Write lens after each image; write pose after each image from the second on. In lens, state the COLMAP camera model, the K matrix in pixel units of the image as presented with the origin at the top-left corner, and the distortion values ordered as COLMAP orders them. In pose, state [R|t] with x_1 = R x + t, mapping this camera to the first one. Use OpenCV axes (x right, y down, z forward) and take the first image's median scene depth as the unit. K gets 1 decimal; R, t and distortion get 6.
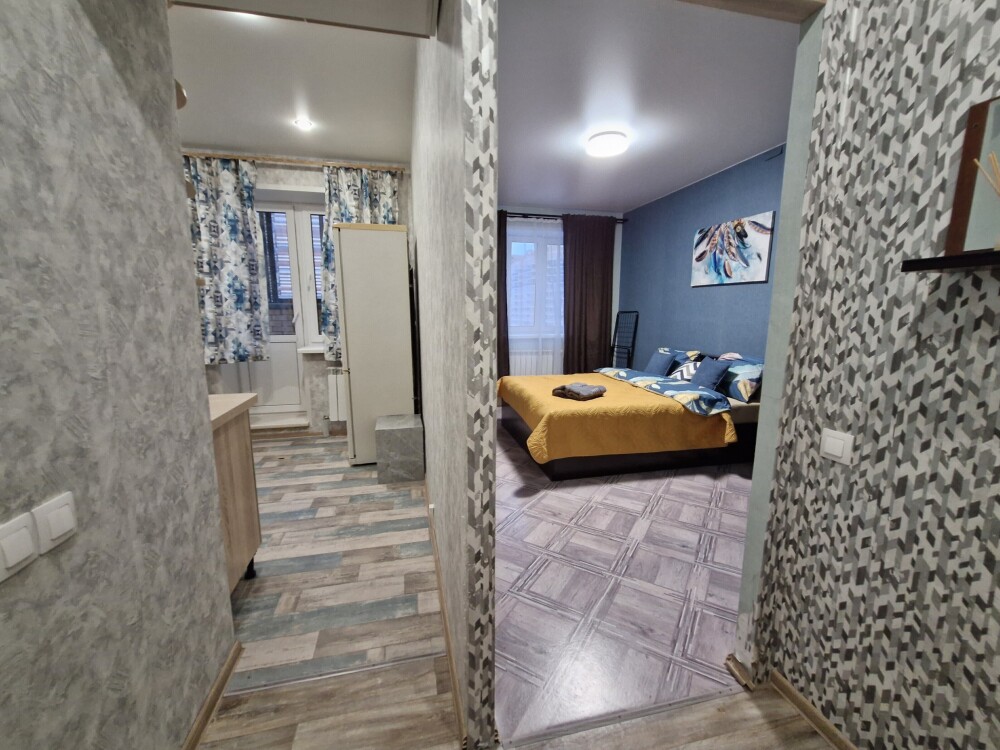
lens RADIAL K [[412.7, 0, 498.5], [0, 412.7, 378.6], [0, 0, 1]] dist [0.000717, 0.000064]
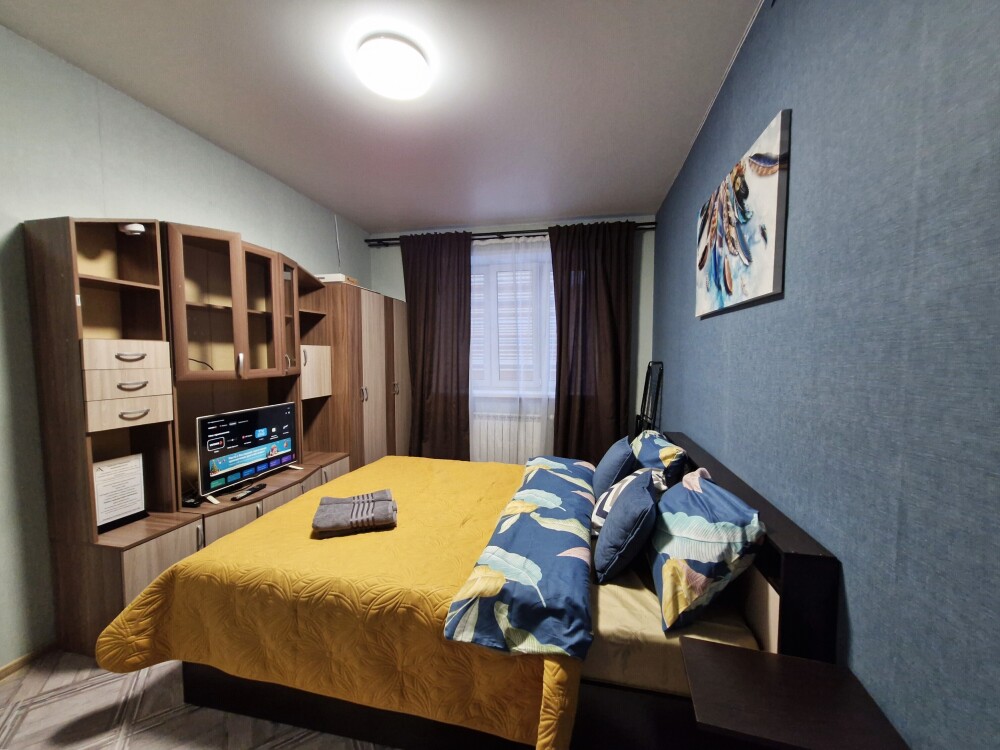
lens RADIAL K [[396.2, 0, 500.1], [0, 396.2, 378.0], [0, 0, 1]] dist [0.009214, -0.004457]
pose [[0.907066, 0.023312, -0.420342, 0.561623], [-0.067417, 0.993623, -0.090374, -0.106816], [0.415554, 0.110313, 0.902854, 0.562869]]
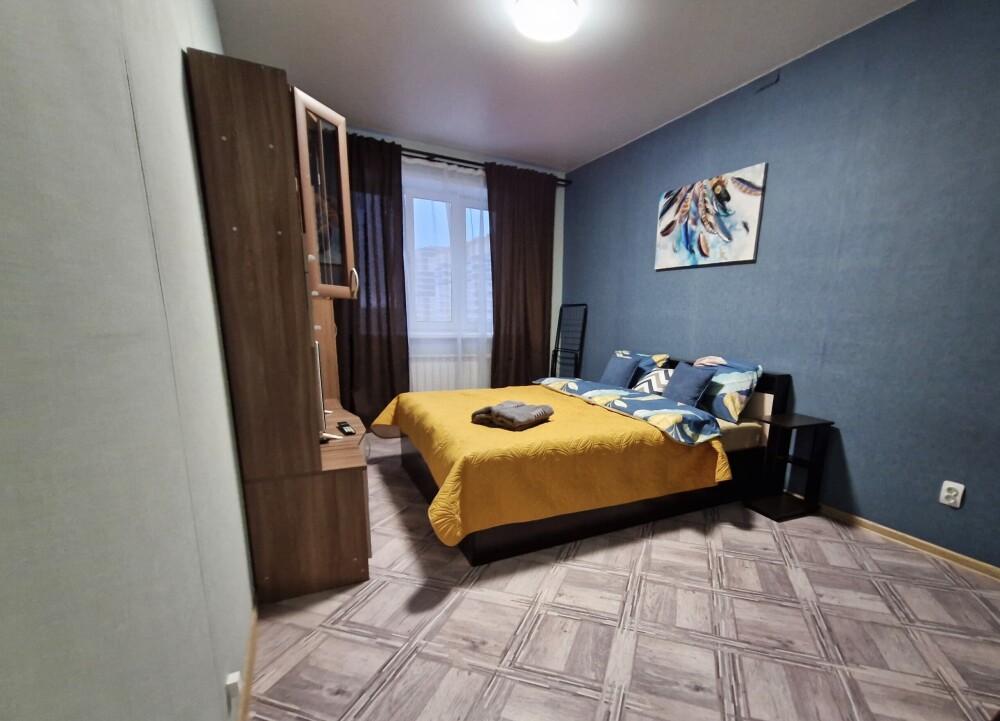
lens RADIAL K [[454.1, 0, 557.3], [0, 454.1, 420.2], [0, 0, 1]] dist [0.000014, 0.000016]
pose [[0.959380, -0.038418, 0.279488, 0.059028], [0.019674, 0.997384, 0.069563, -0.009368], [-0.281429, -0.061239, 0.957626, 0.283619]]
